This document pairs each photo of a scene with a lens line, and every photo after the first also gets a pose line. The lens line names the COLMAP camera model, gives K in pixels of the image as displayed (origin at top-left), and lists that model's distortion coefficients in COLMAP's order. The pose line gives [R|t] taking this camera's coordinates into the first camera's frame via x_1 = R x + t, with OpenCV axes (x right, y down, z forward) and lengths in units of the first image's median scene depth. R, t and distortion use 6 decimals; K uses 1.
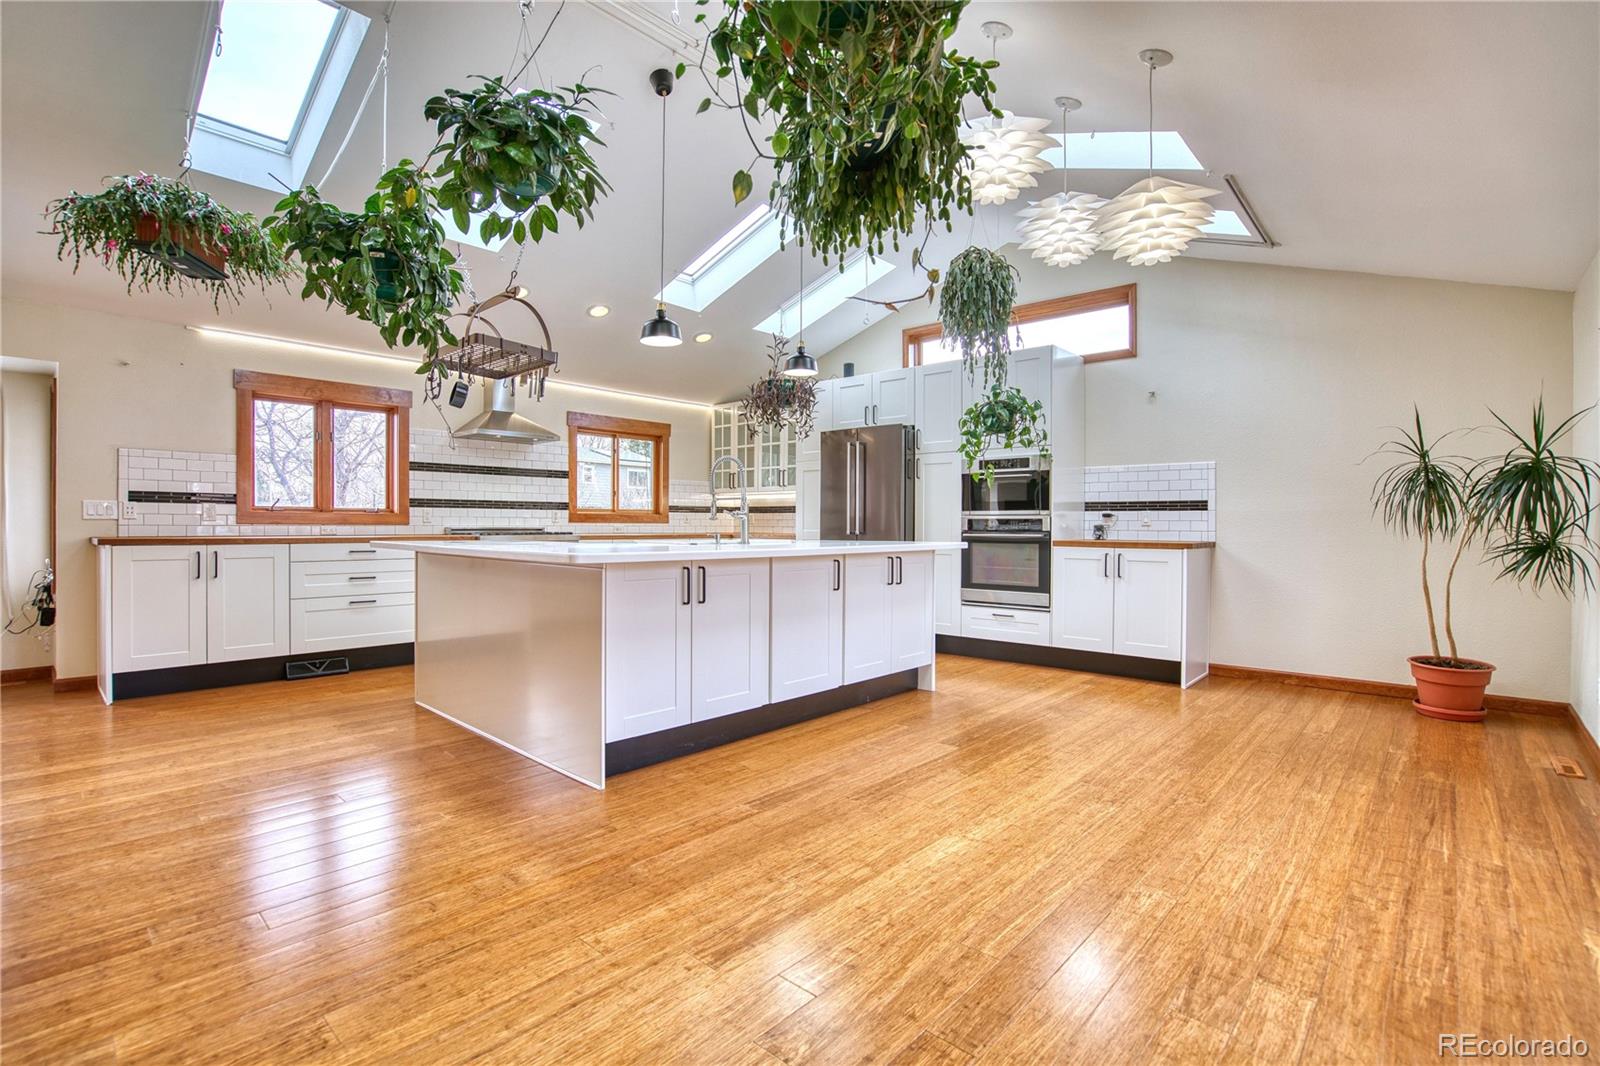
lens RADIAL K [[748.0, 0, 793.9], [0, 748.0, 529.3], [0, 0, 1]] dist [-0.033628, 0.011942]
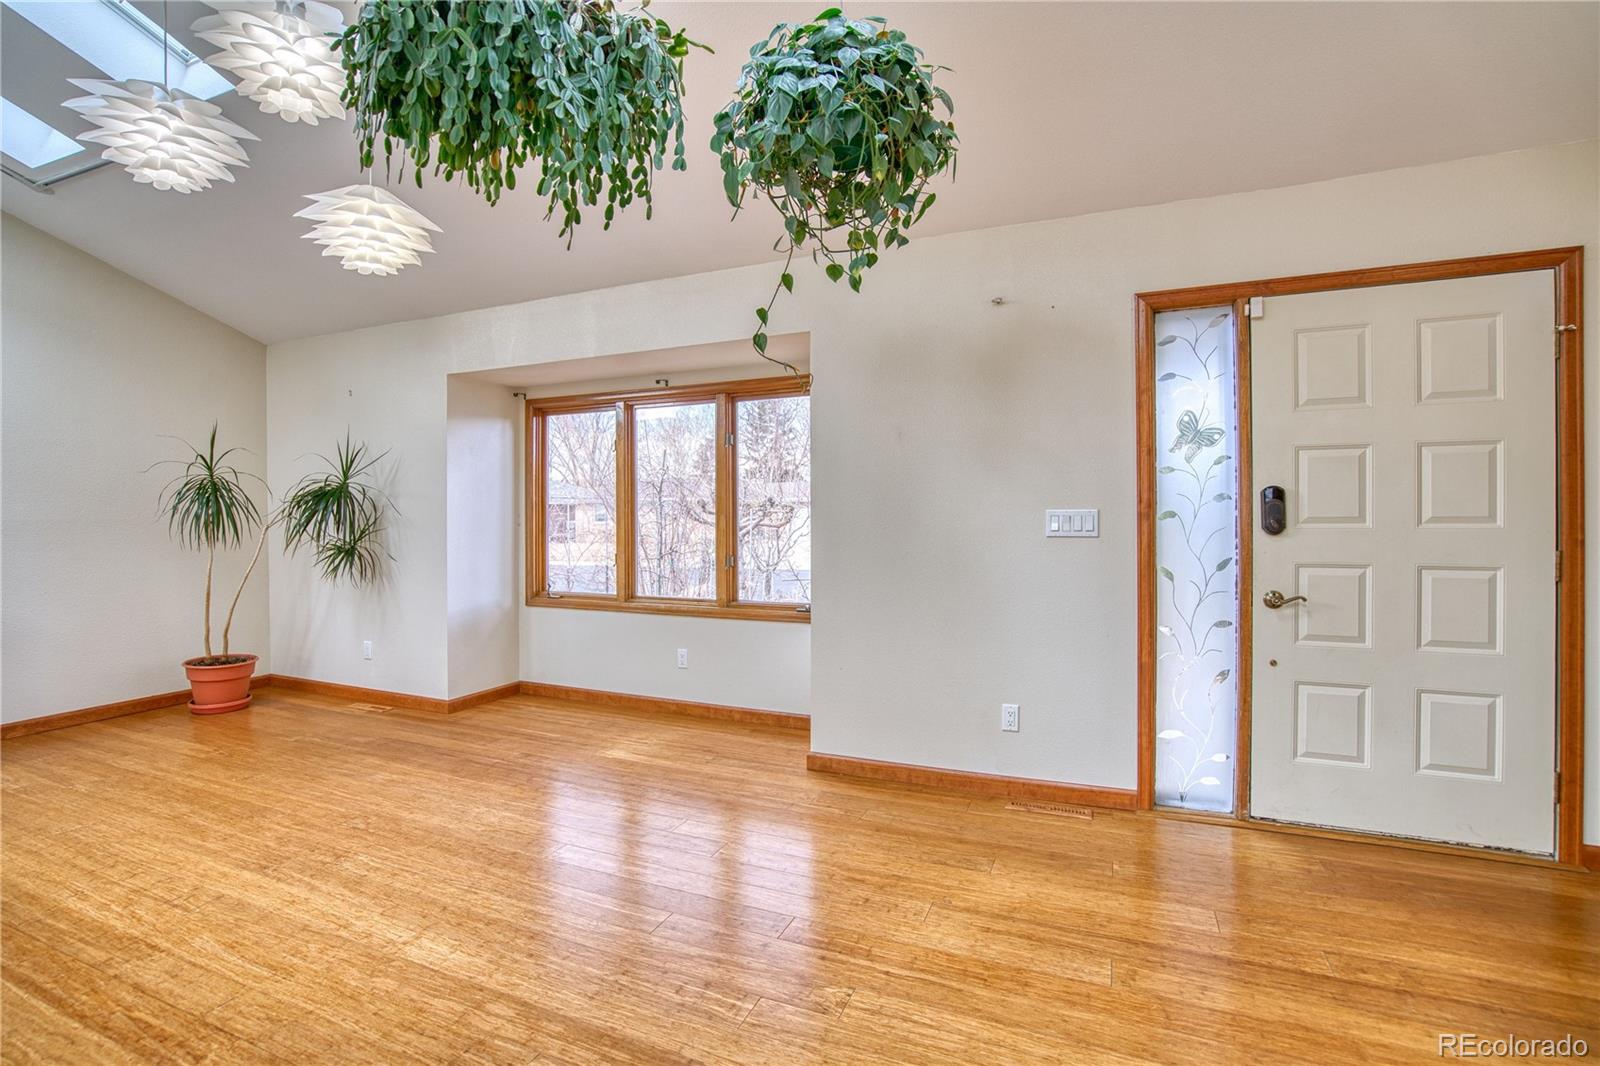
lens RADIAL K [[748.0, 0, 810.1], [0, 748.0, 522.2], [0, 0, 1]] dist [-0.033628, 0.011942]
pose [[-0.350219, -0.008661, 0.936628, -0.522575], [0.006548, 0.999910, 0.011695, -0.035500], [-0.936645, 0.010229, -0.350131, 0.686084]]
